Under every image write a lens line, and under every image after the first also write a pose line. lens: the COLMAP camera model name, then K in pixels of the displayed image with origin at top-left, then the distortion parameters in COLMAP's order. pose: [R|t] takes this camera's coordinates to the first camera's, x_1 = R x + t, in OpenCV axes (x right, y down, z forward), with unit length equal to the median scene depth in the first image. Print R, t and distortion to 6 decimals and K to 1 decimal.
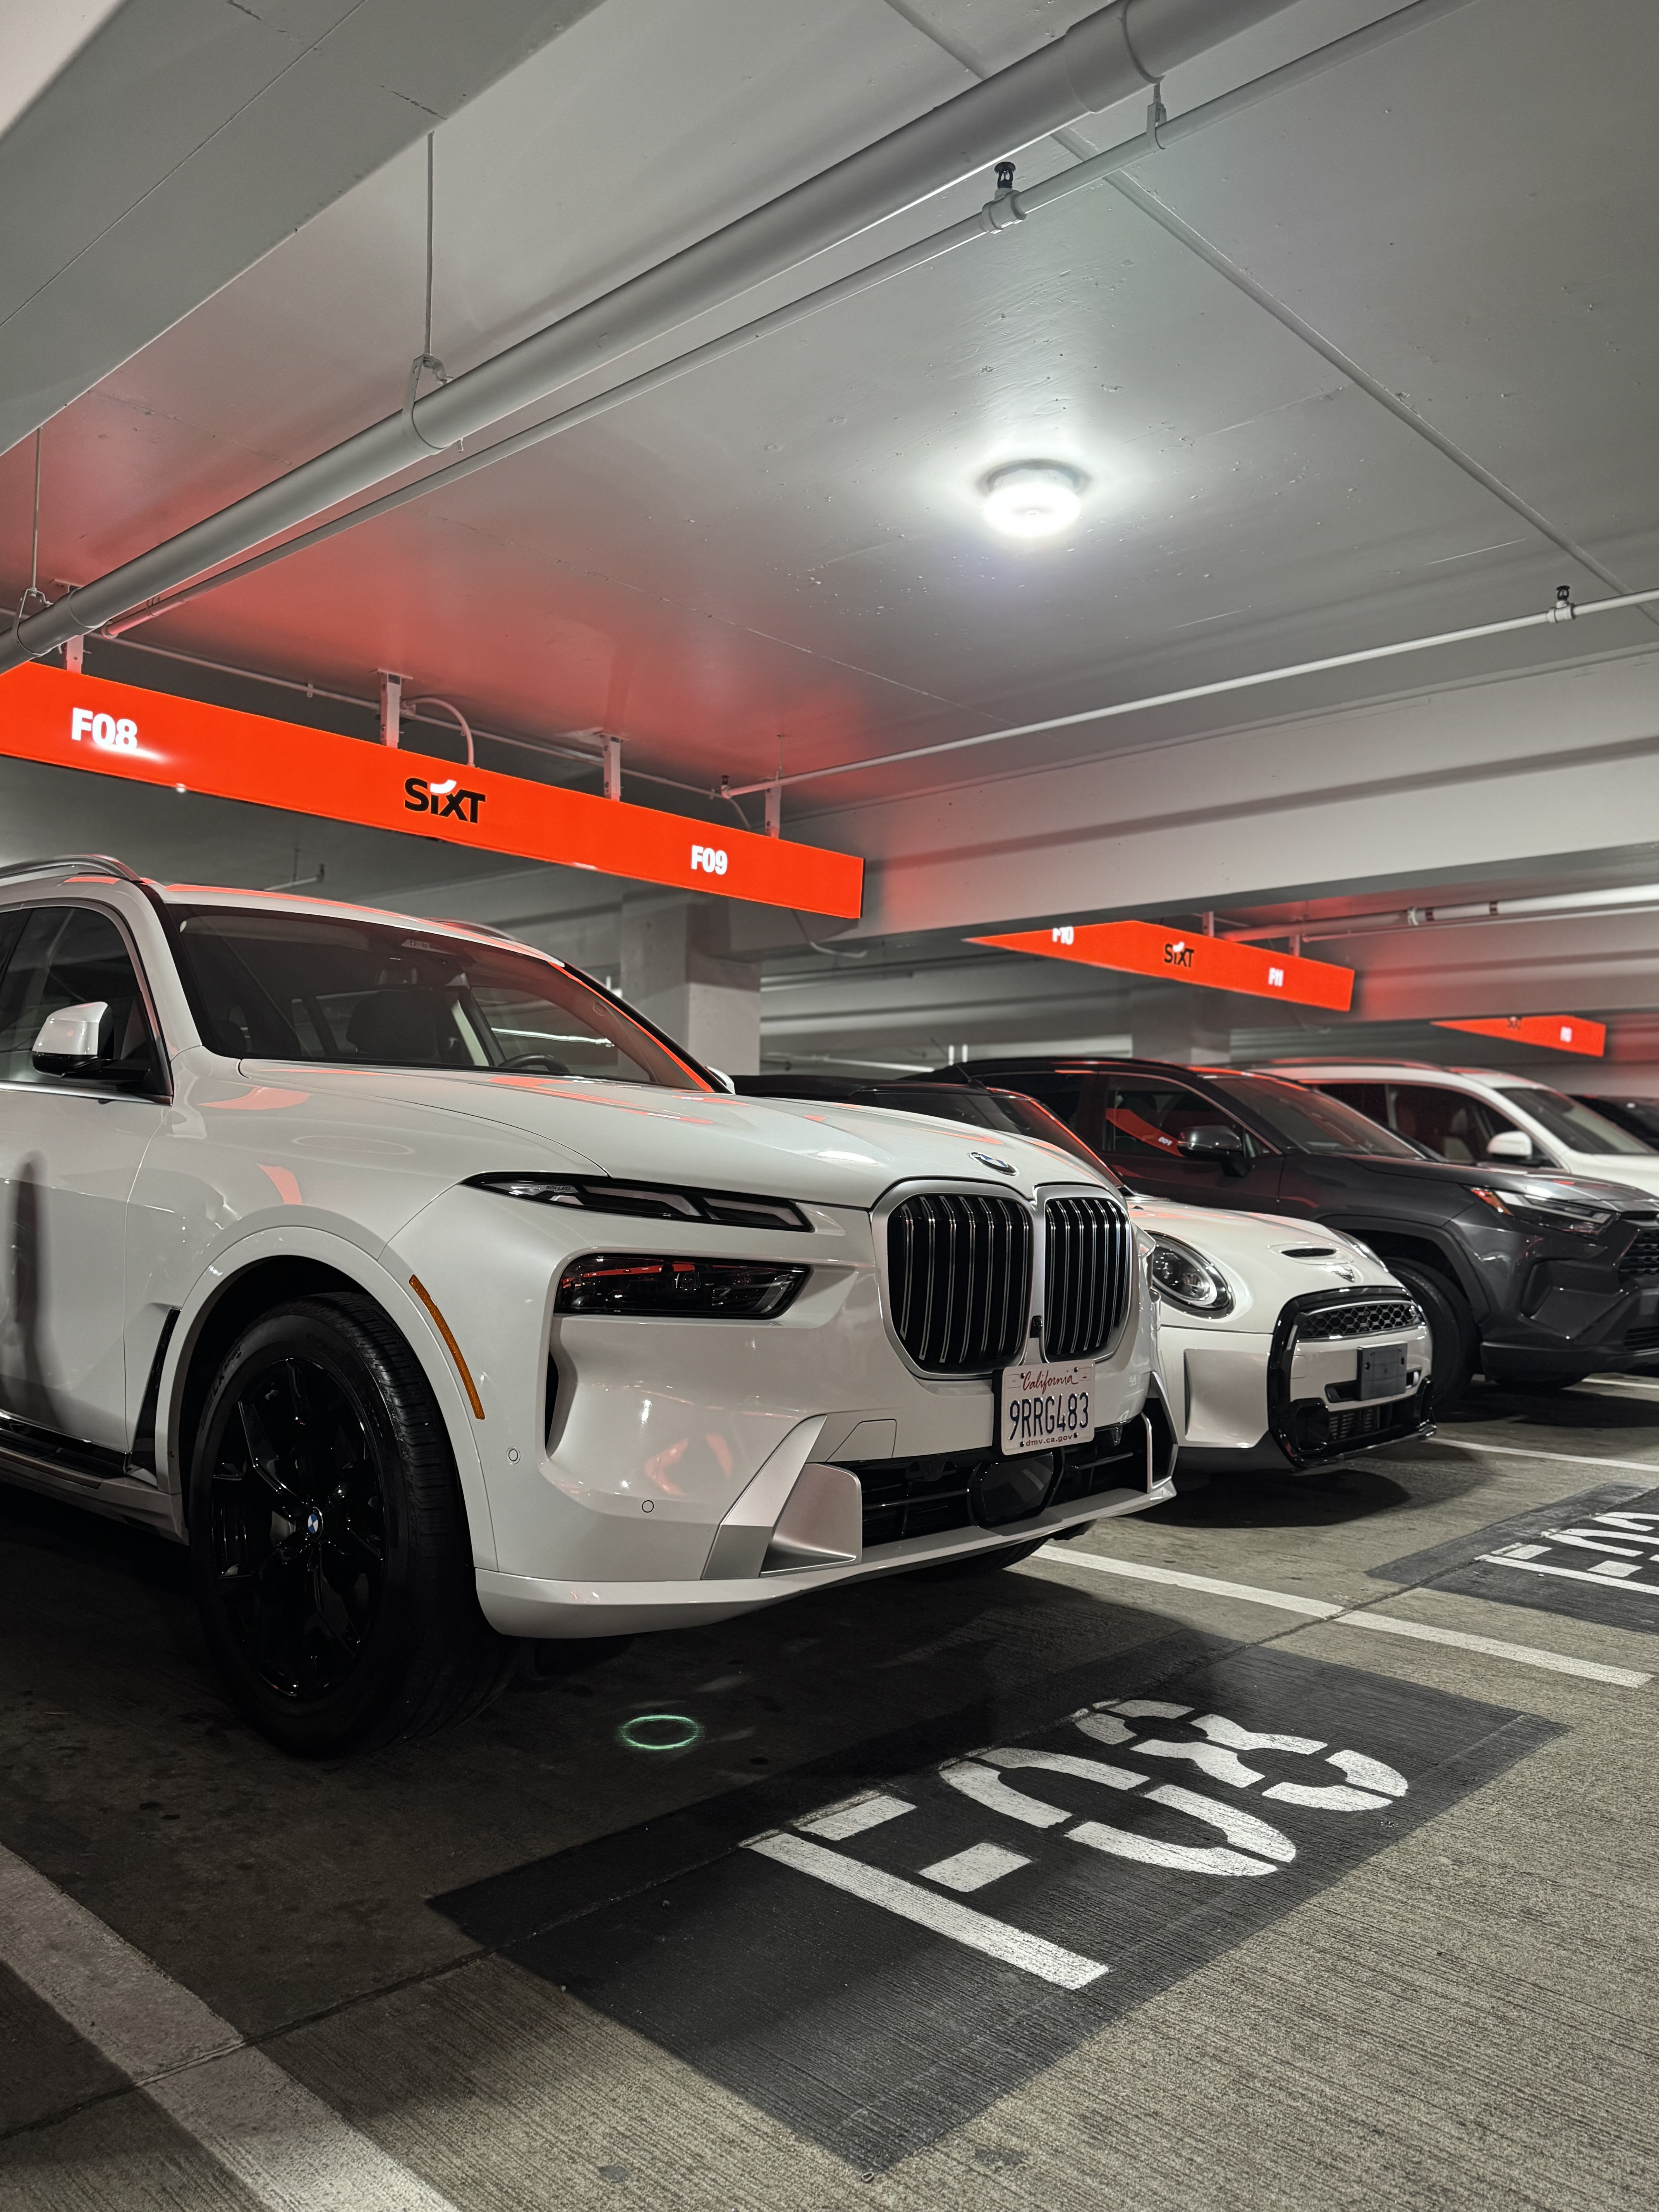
lens RADIAL K [[1632.5, 0, 828.1], [0, 1632.5, 1117.7], [0, 0, 1]] dist [0.045693, -0.062844]
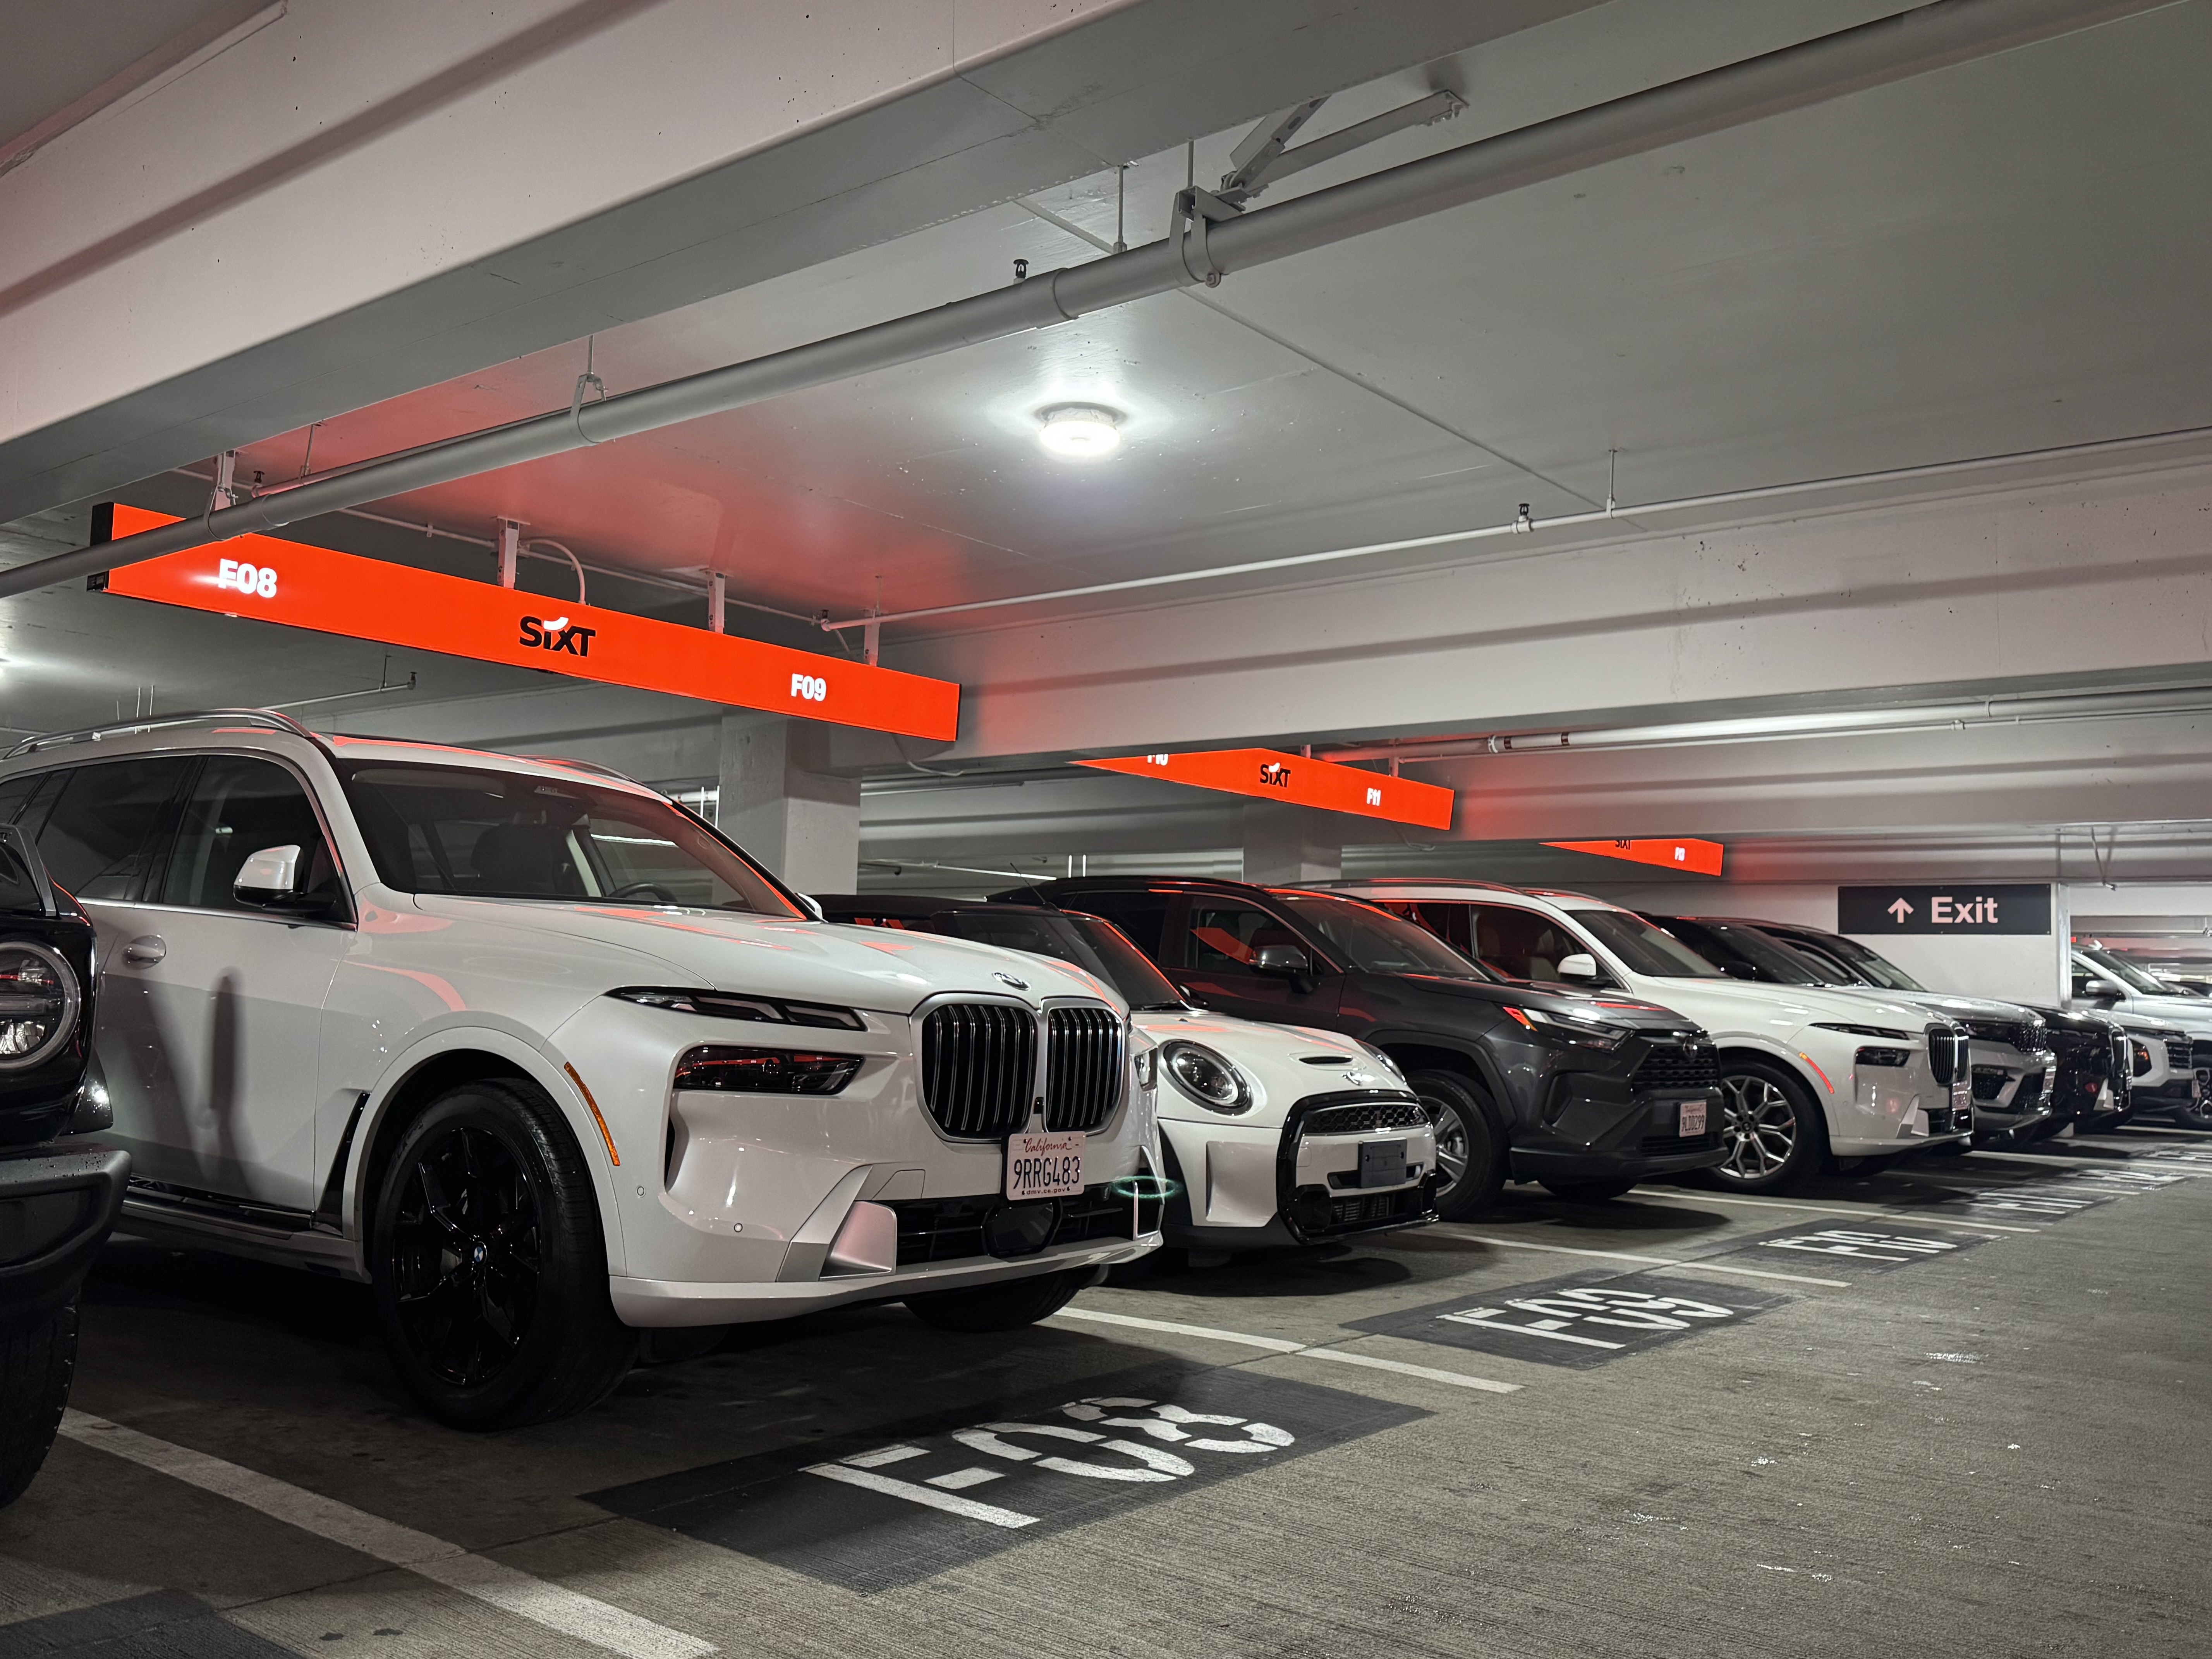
lens RADIAL K [[1902.6, 0, 1110.9], [0, 1902.6, 808.8], [0, 0, 1]] dist [0.082637, -0.065496]
pose [[0.996664, 0.015248, 0.080180, 0.041206], [-0.010433, 0.998136, -0.060126, -0.014290], [-0.080947, 0.059089, 0.994965, -0.396563]]
